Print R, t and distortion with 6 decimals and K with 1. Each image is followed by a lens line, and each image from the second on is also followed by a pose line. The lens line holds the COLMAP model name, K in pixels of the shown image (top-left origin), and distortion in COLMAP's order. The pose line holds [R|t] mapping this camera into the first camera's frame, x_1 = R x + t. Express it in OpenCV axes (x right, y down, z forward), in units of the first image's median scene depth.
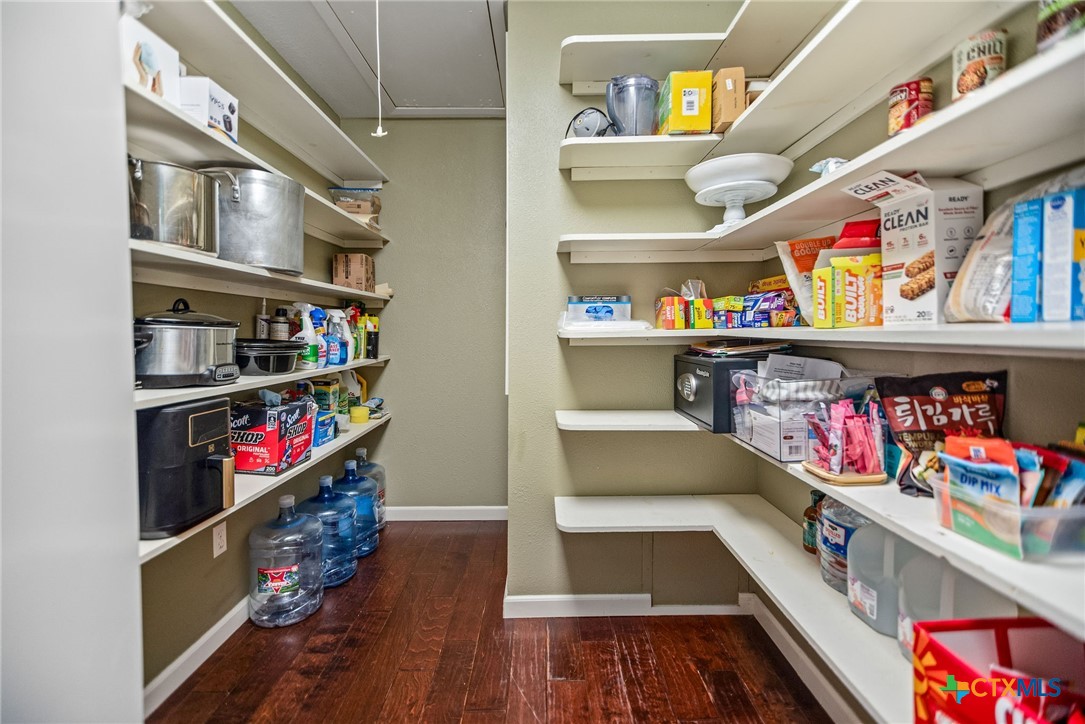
lens RADIAL K [[490.4, 0, 542.1], [0, 490.4, 333.3], [0, 0, 1]] dist [-0.001938, -0.000006]
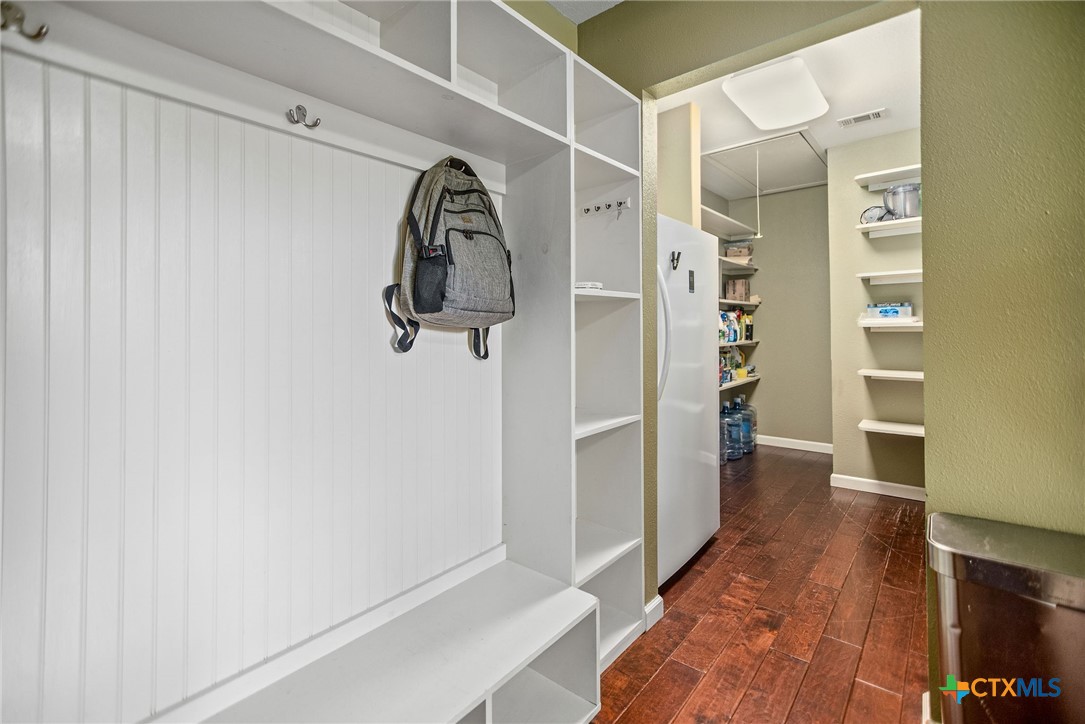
lens RADIAL K [[490.4, 0, 541.9], [0, 490.4, 323.4], [0, 0, 1]] dist [-0.001938, -0.000006]
pose [[0.766354, -0.008137, -0.642367, 0.206350], [0.003908, 0.999960, -0.008005, 0.004052], [0.642406, 0.003624, 0.766356, -0.808157]]
